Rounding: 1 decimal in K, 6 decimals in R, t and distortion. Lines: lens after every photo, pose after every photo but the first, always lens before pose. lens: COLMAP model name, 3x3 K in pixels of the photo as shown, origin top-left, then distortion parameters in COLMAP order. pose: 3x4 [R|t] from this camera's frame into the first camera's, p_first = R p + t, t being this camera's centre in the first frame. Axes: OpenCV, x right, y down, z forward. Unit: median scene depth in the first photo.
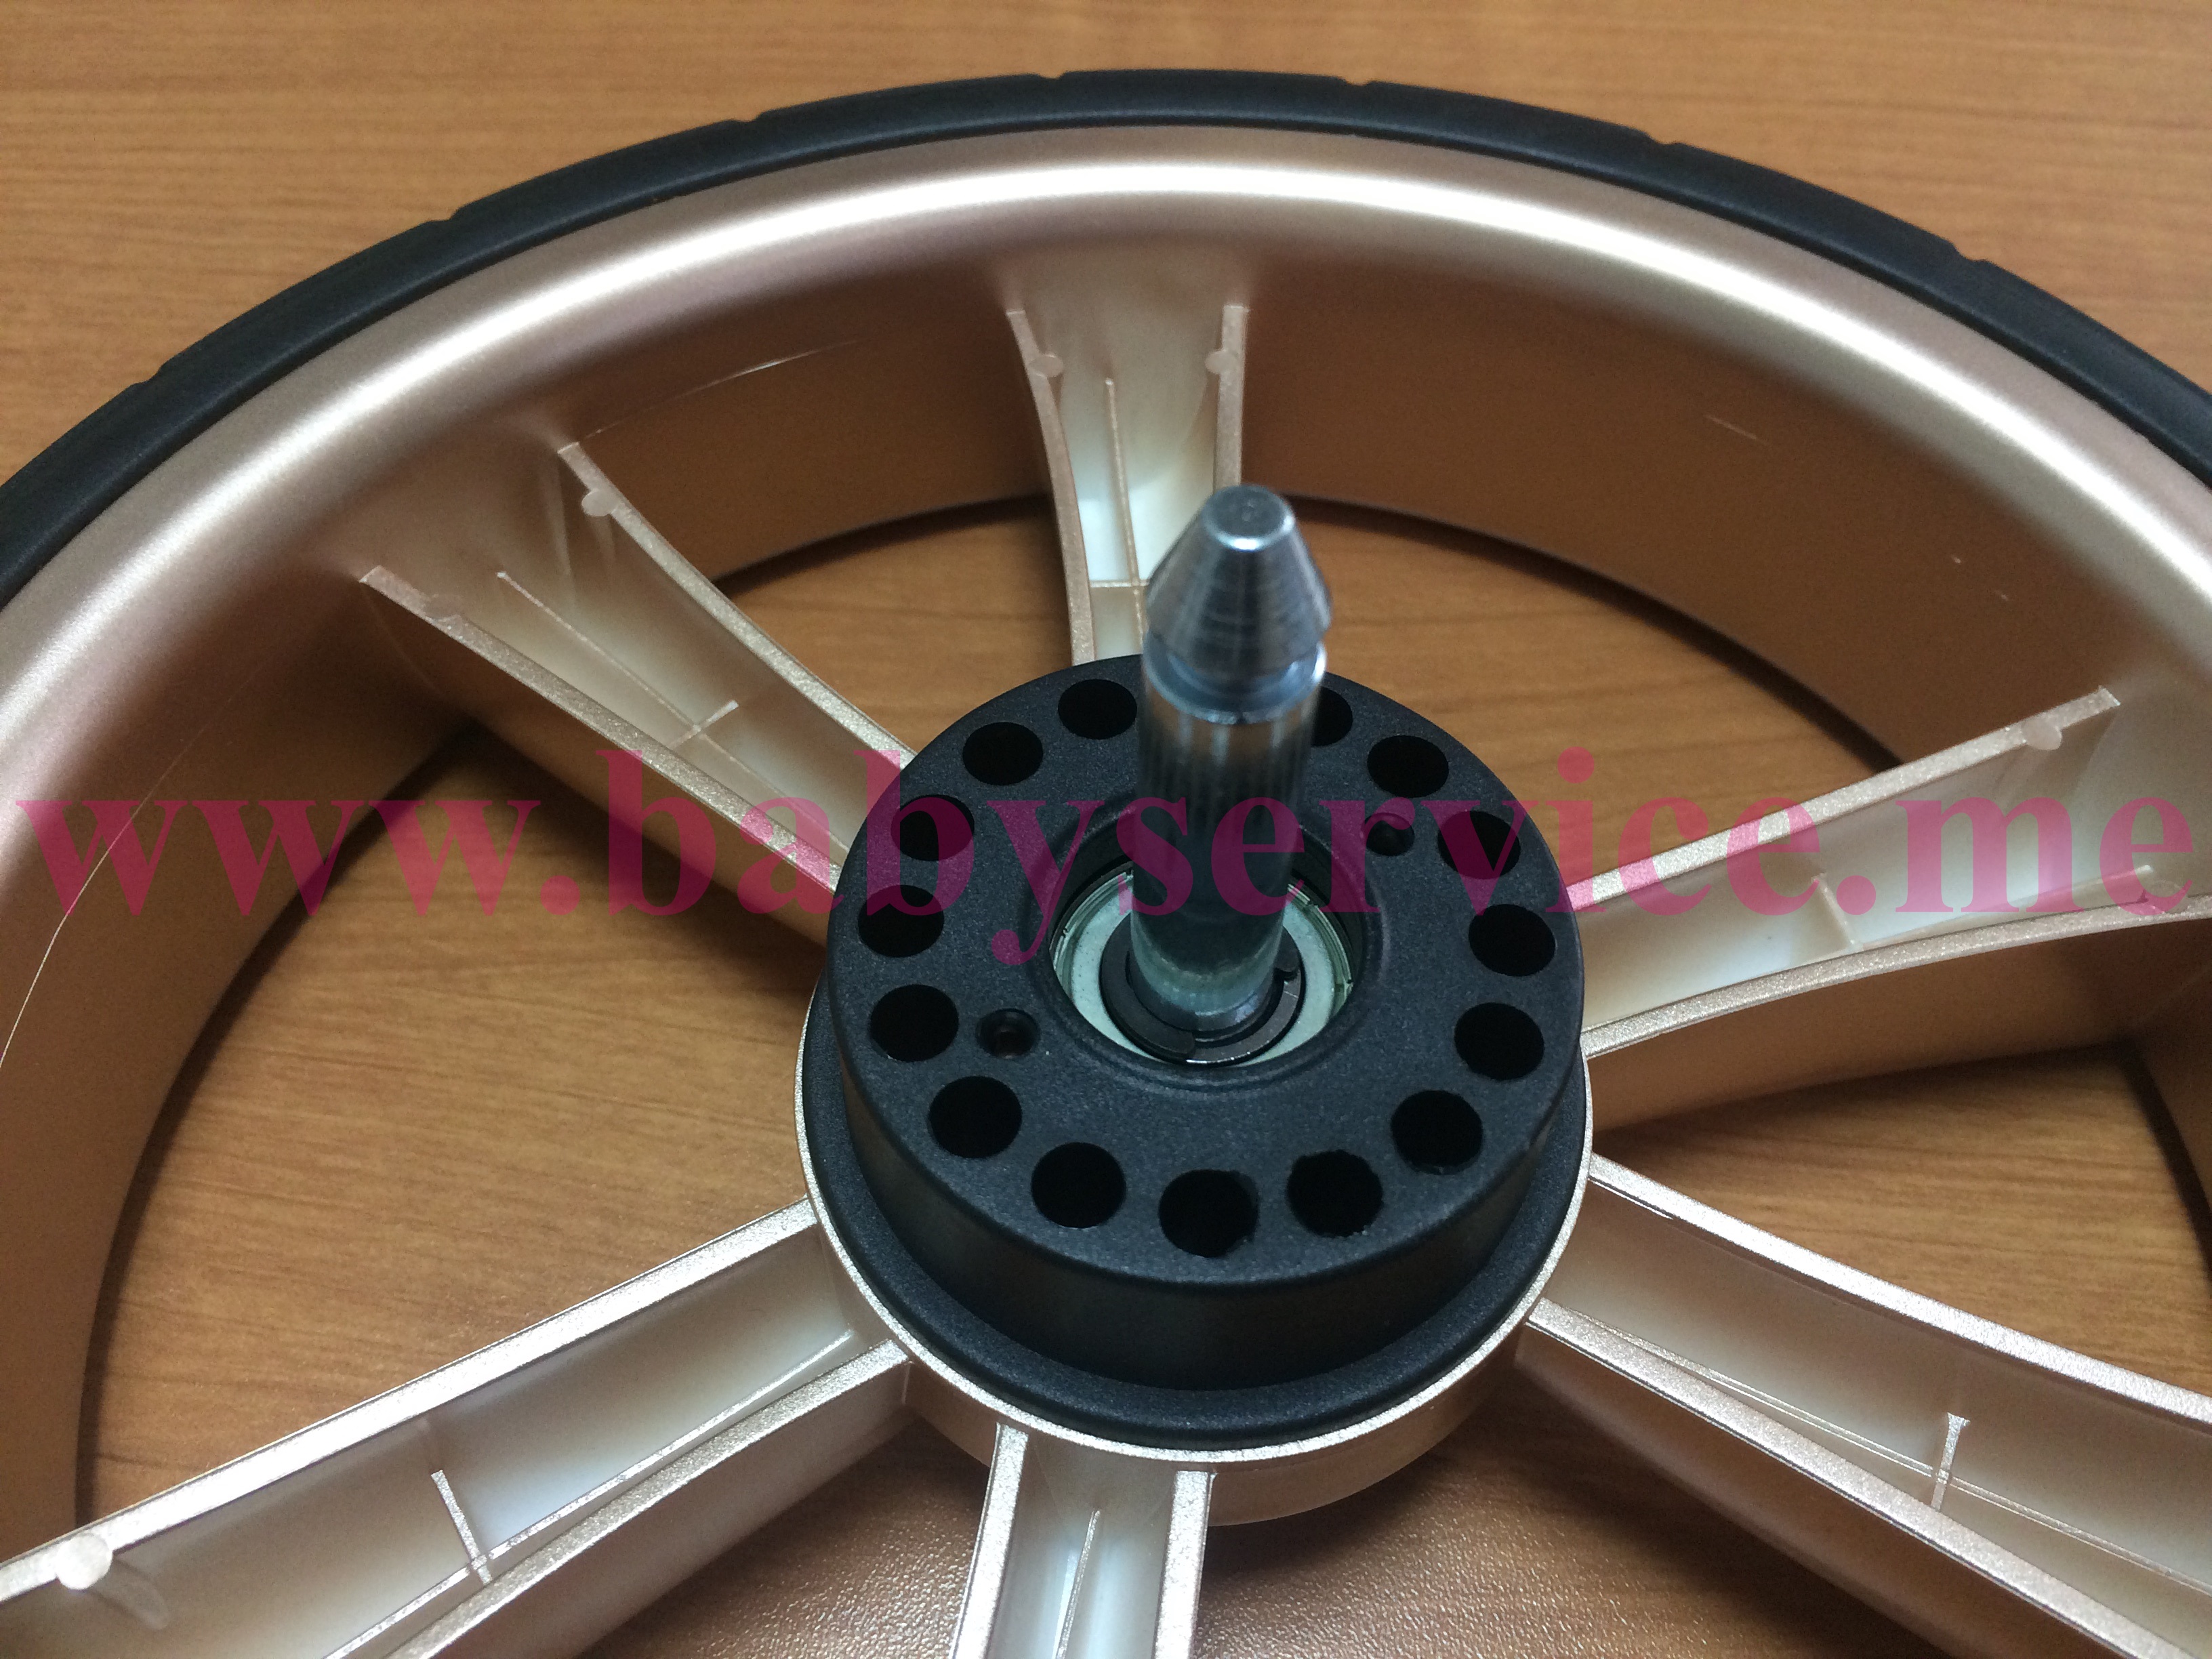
lens RADIAL K [[1976.5, 0, 1099.9], [0, 1976.5, 827.4], [0, 0, 1]] dist [0.065382, -0.155831]
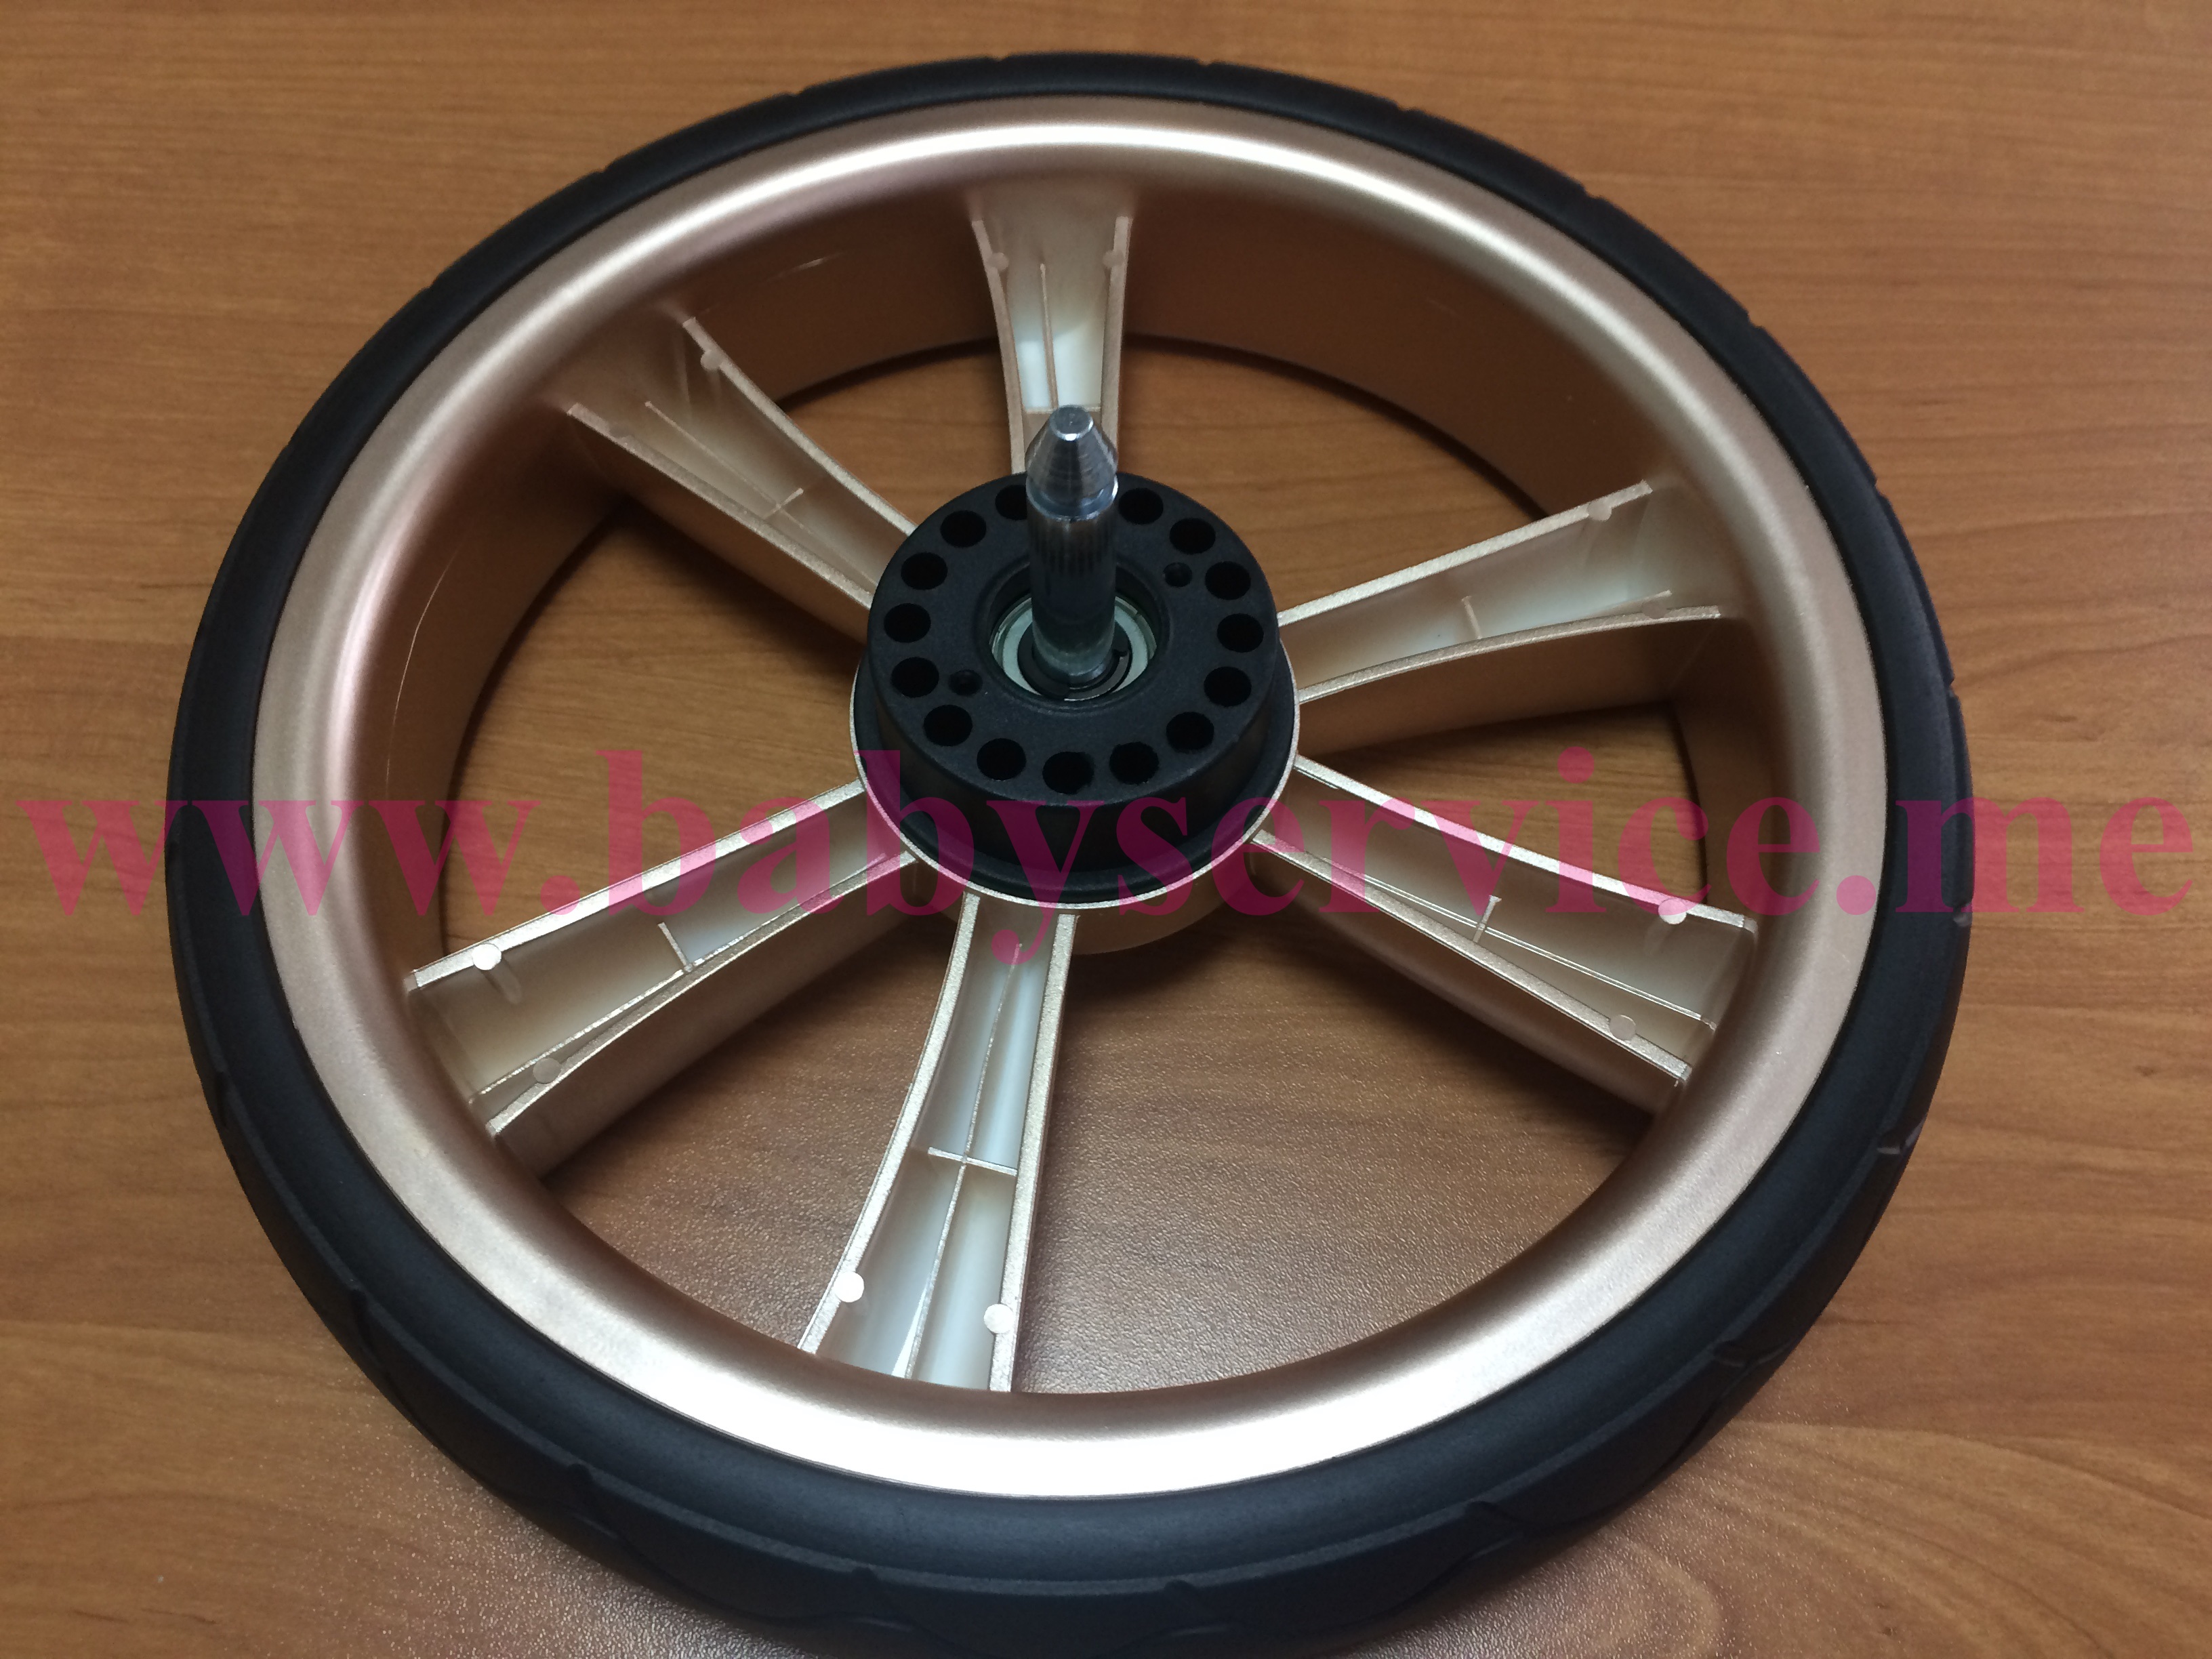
lens RADIAL K [[1976.5, 0, 1135.9], [0, 1976.5, 822.5], [0, 0, 1]] dist [0.065382, -0.155831]
pose [[0.999939, -0.002531, 0.010768, 0.067743], [0.001055, 0.990865, 0.134857, -0.012430], [-0.011011, -0.134837, 0.990807, -0.627954]]
